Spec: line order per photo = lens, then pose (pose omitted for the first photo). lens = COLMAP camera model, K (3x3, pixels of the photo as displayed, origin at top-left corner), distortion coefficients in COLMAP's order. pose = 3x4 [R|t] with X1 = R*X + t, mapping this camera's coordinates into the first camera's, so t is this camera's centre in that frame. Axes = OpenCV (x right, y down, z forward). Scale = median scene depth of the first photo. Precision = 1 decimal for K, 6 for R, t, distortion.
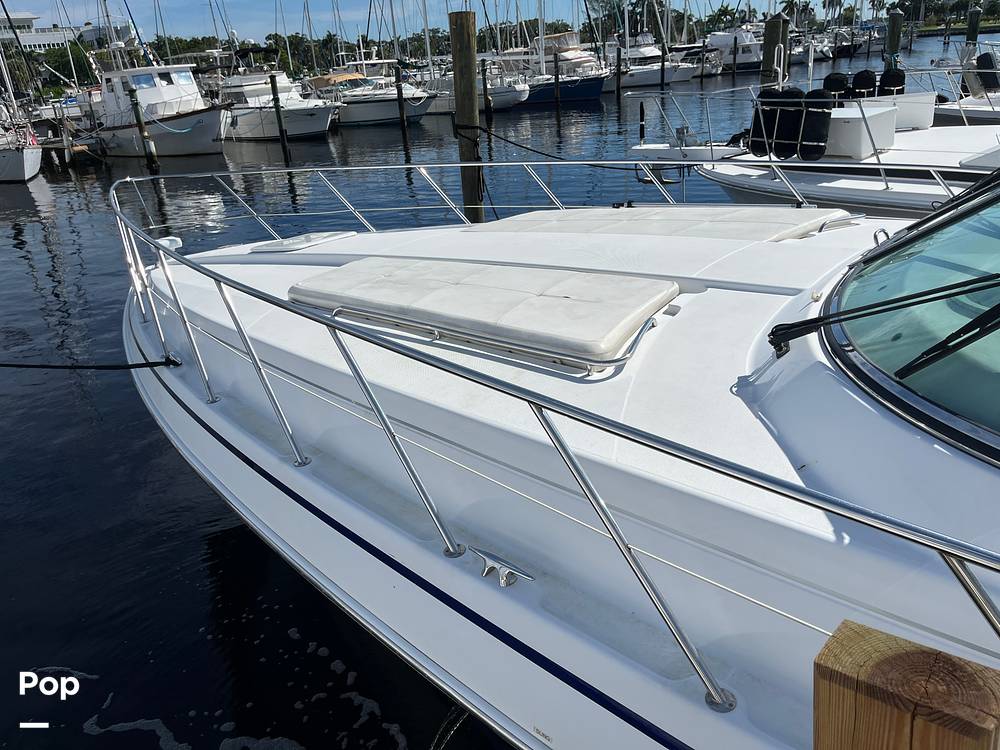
lens RADIAL K [[756.8, 0, 500.0], [0, 756.8, 375.0], [0, 0, 1]] dist [0.071381, -0.104320]
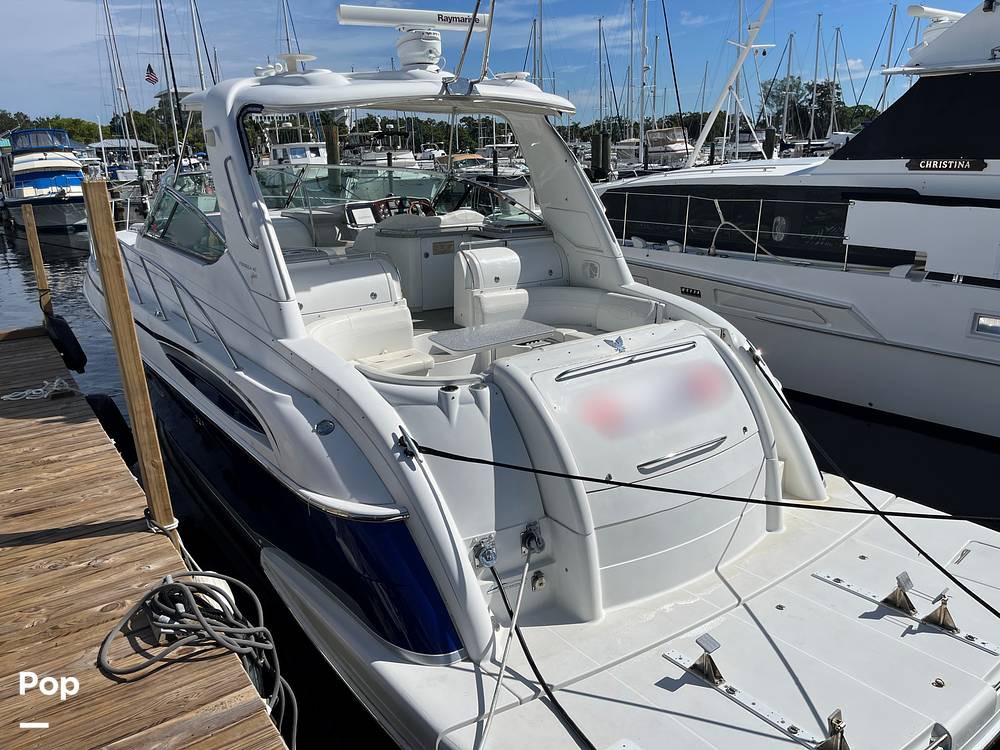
lens RADIAL K [[759.6, 0, 500.0], [0, 759.6, 375.0], [0, 0, 1]] dist [0.046915, -0.057958]
pose [[0.971871, 0.106694, -0.209962, 0.140826], [-0.126461, 0.988489, -0.083053, 0.043736], [0.198684, 0.107269, 0.974176, -0.126060]]
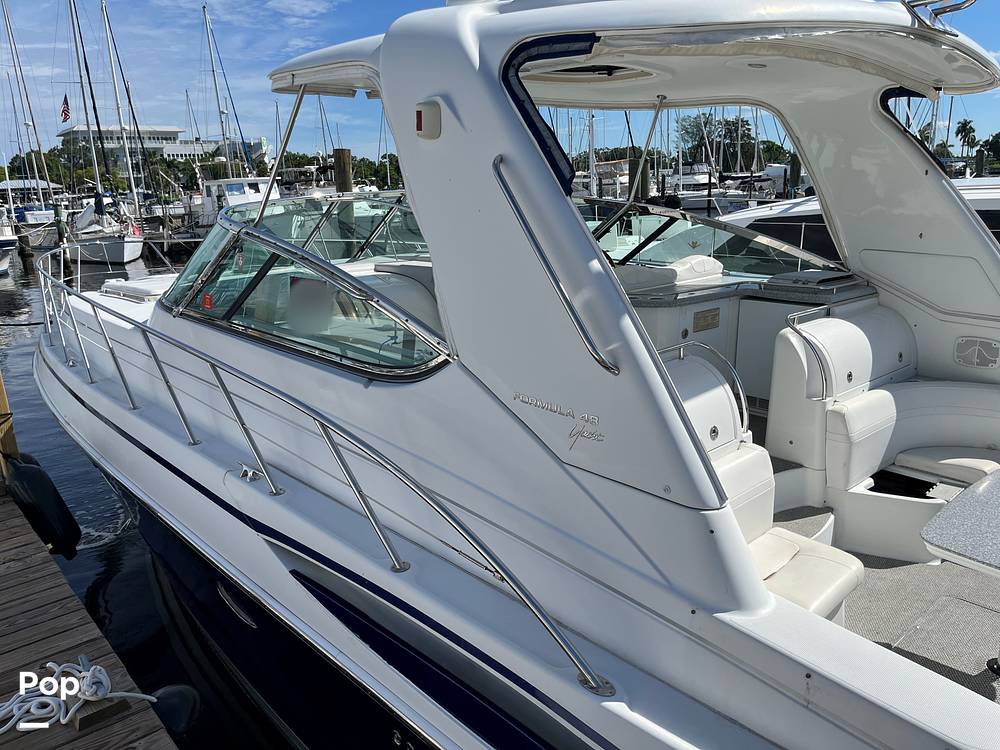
lens RADIAL K [[760.0, 0, 512.7], [0, 760.0, 375.0], [0, 0, 1]] dist [0.051630, -0.080827]
pose [[0.992782, 0.058681, -0.104601, 0.081602], [-0.072873, 0.987820, -0.137479, 0.027967], [0.095259, 0.144110, 0.984966, -0.073423]]
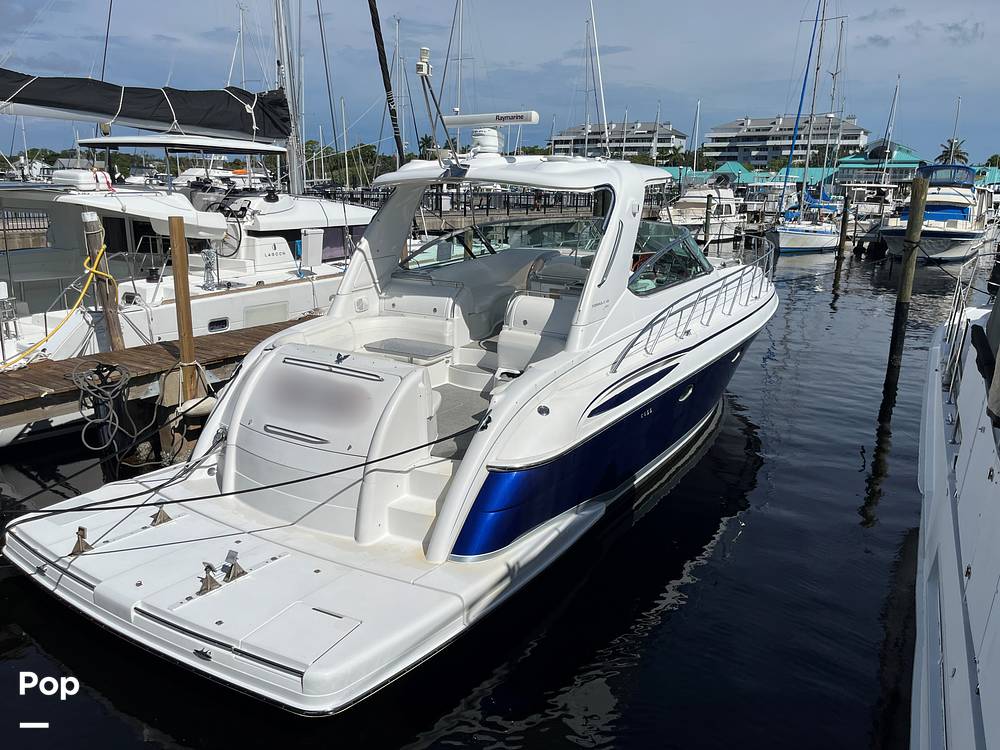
lens RADIAL K [[759.6, 0, 500.0], [0, 759.6, 375.0], [0, 0, 1]] dist [0.046915, -0.057958]
pose [[0.136383, 0.307247, -0.941806, 0.272520], [-0.402044, 0.886045, 0.230836, -0.012255], [0.905406, 0.347165, 0.244368, -0.032815]]
